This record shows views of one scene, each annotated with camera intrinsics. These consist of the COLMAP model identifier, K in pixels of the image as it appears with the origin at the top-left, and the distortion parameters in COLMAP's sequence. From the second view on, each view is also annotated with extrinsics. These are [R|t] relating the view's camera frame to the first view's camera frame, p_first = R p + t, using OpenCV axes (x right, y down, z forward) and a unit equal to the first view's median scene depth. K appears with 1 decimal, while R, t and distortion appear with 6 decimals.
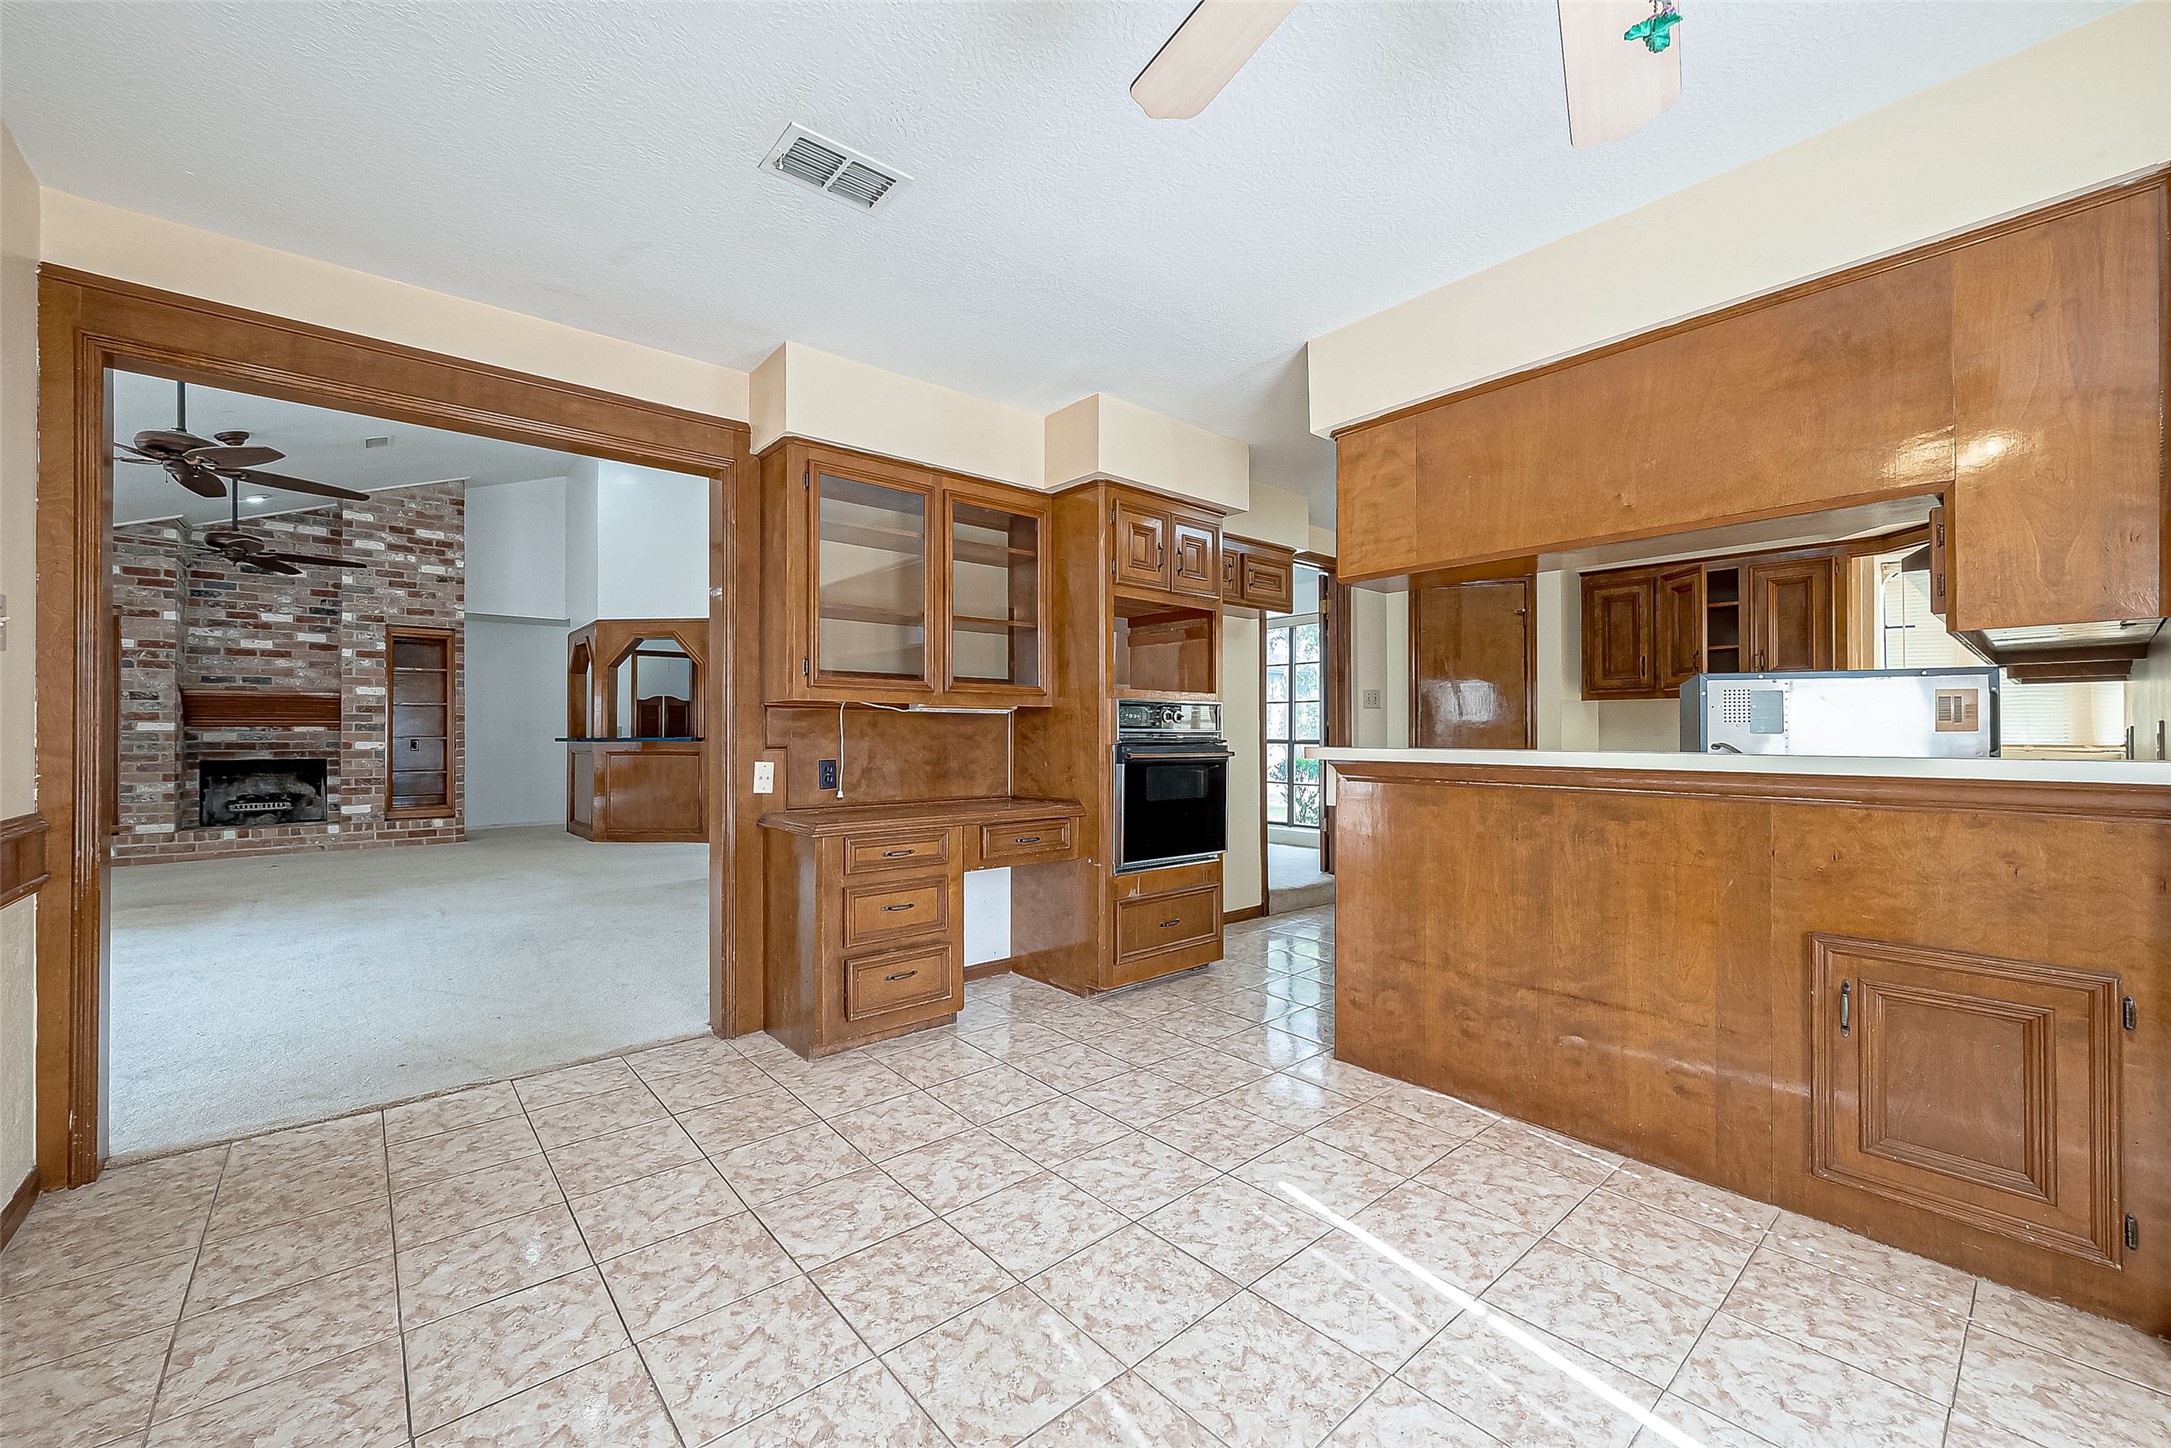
lens RADIAL K [[853.5, 0, 1088.6], [0, 853.5, 725.9], [0, 0, 1]] dist [-0.002716, 0.000010]
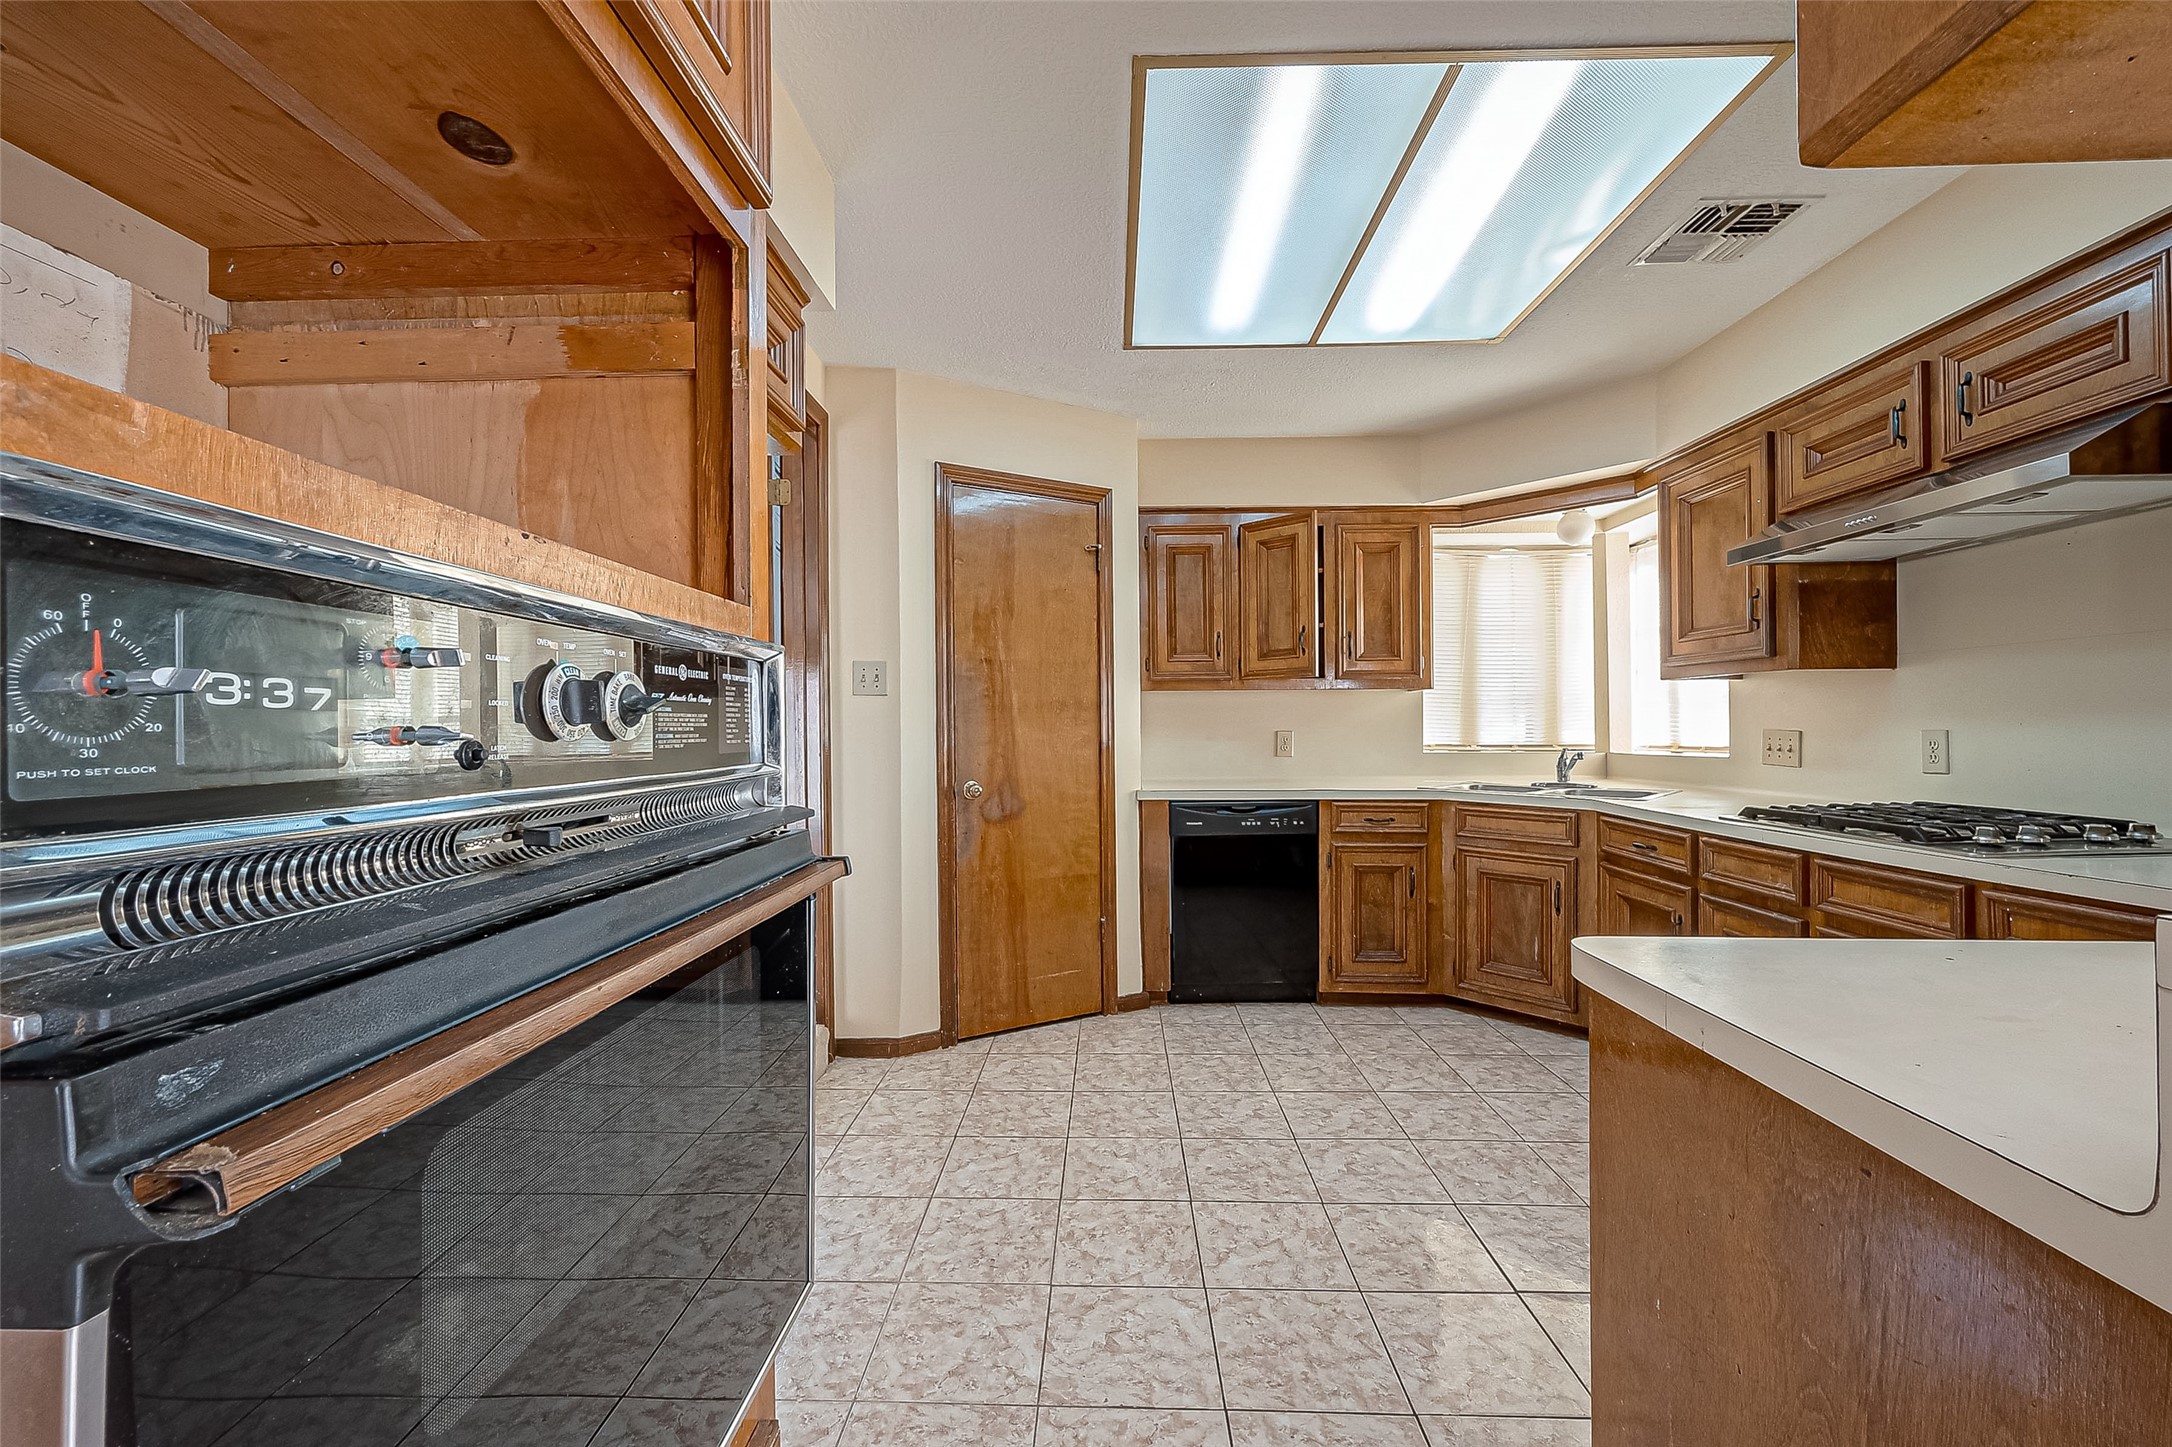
lens RADIAL K [[878.2, 0, 1096.2], [0, 878.2, 722.2], [0, 0, 1]] dist [-0.002628, 0.000063]
pose [[0.679129, -0.005177, 0.734000, 0.061085], [0.003651, 0.999987, 0.003675, -0.017735], [-0.734010, 0.000184, 0.679139, 1.335944]]
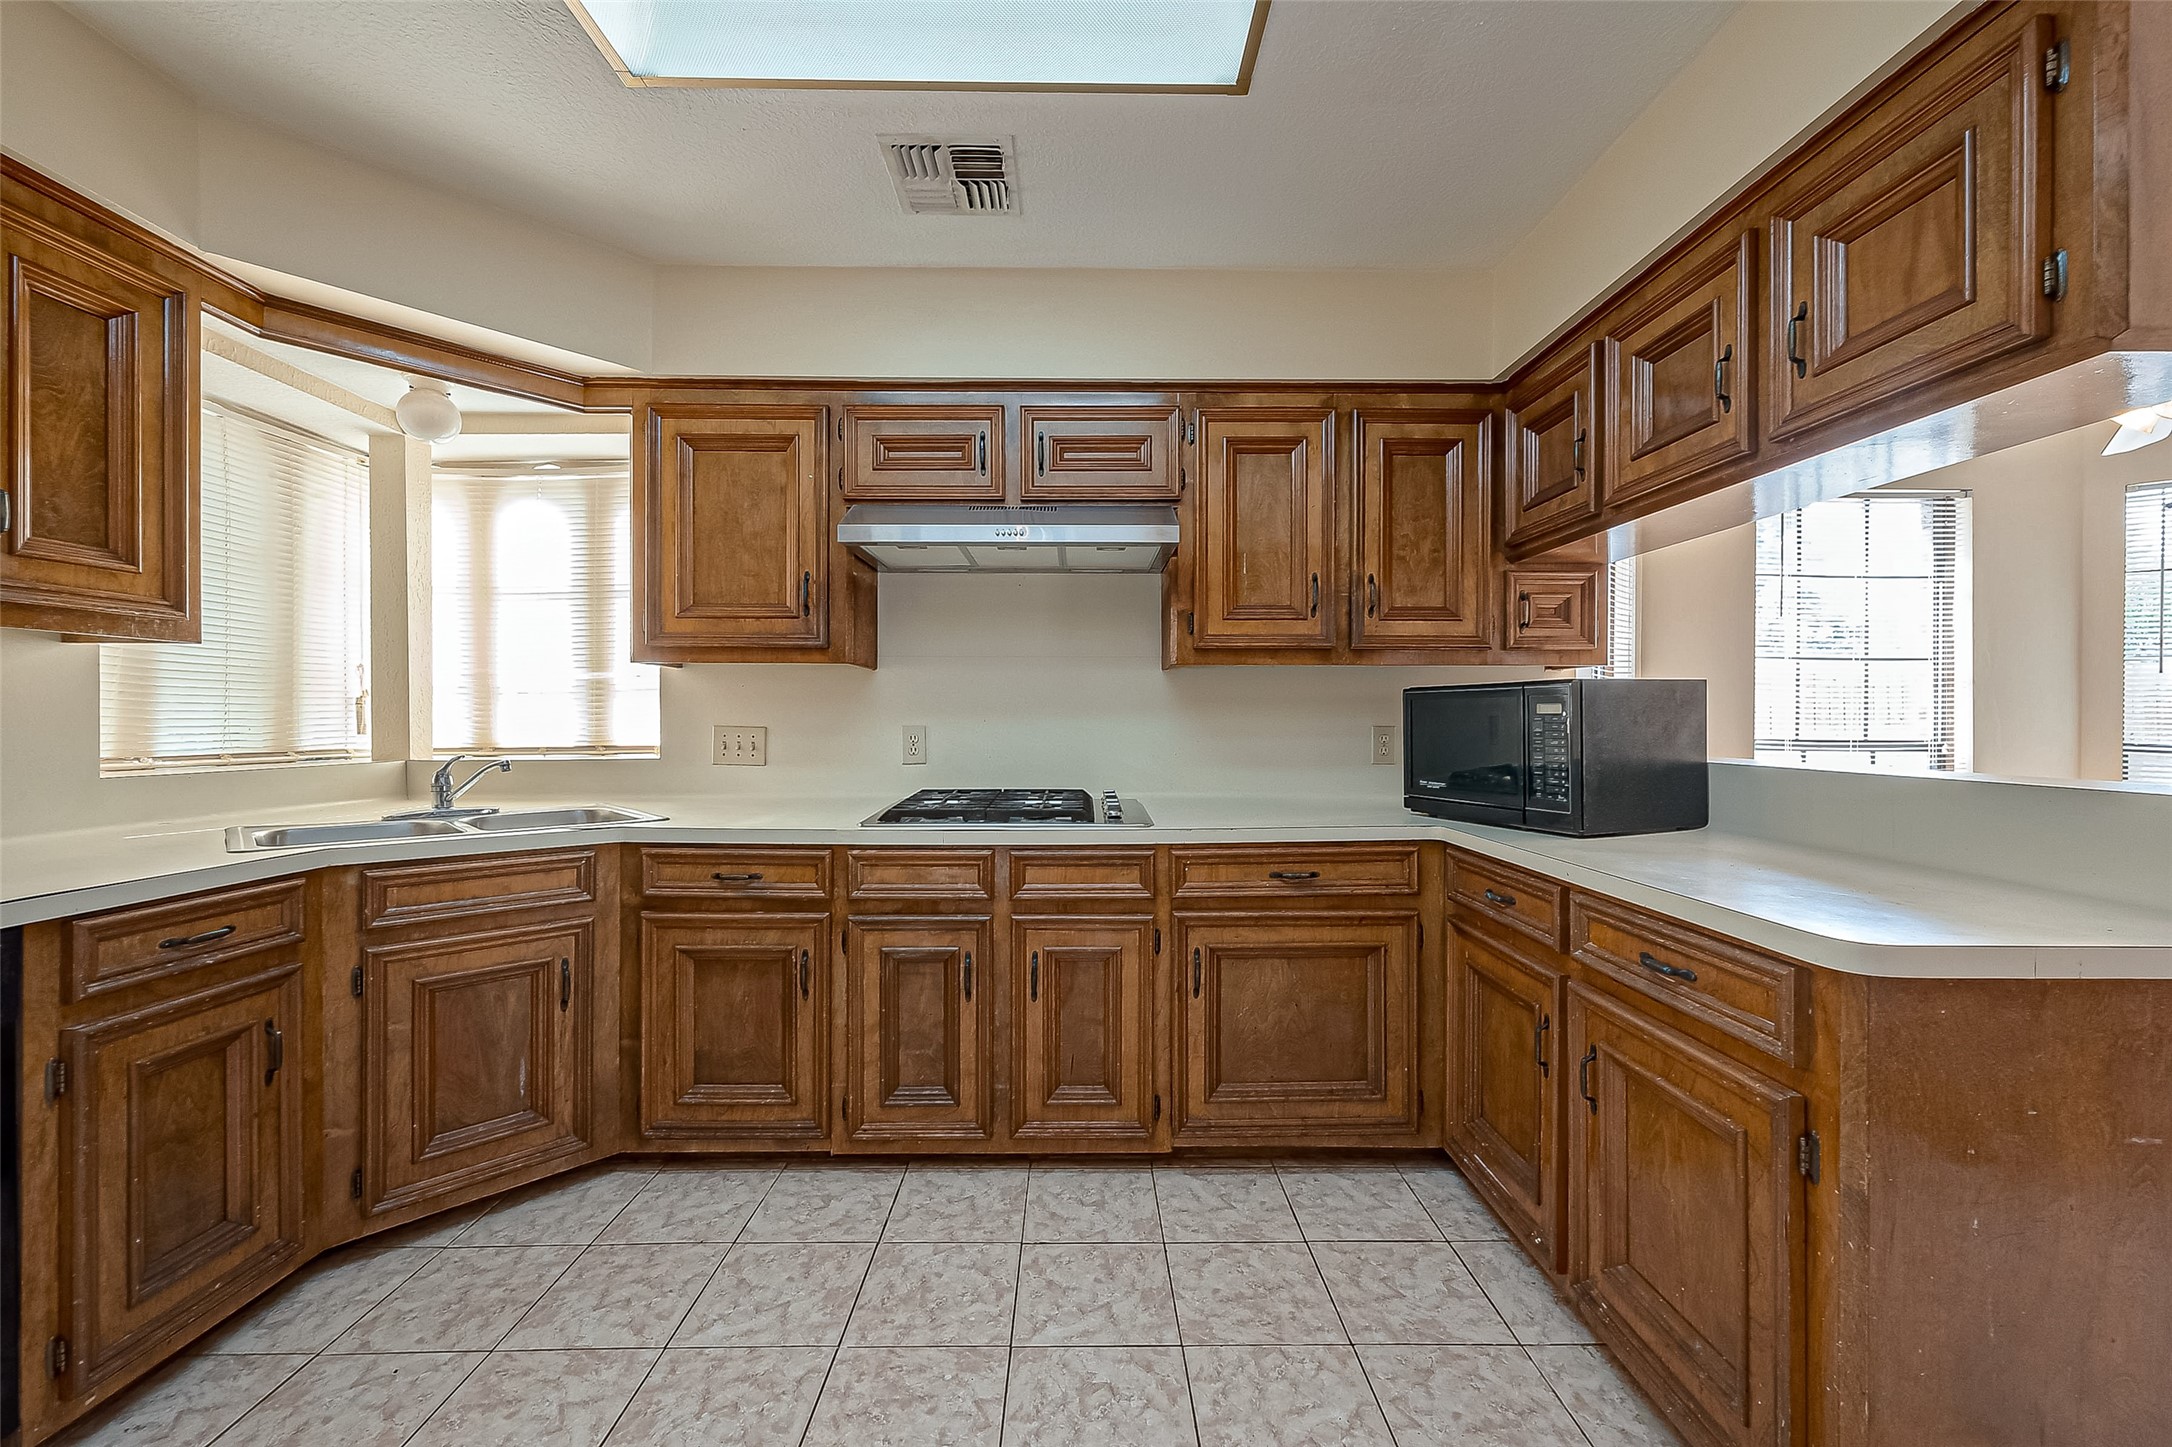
lens RADIAL K [[853.9, 0, 1089.1], [0, 853.9, 725.4], [0, 0, 1]] dist [-0.002716, 0.000010]
pose [[-0.761997, -0.010810, 0.647490, 0.628421], [-0.009685, 0.999939, 0.005296, -0.009331], [-0.647508, -0.002235, -0.762055, 2.113288]]
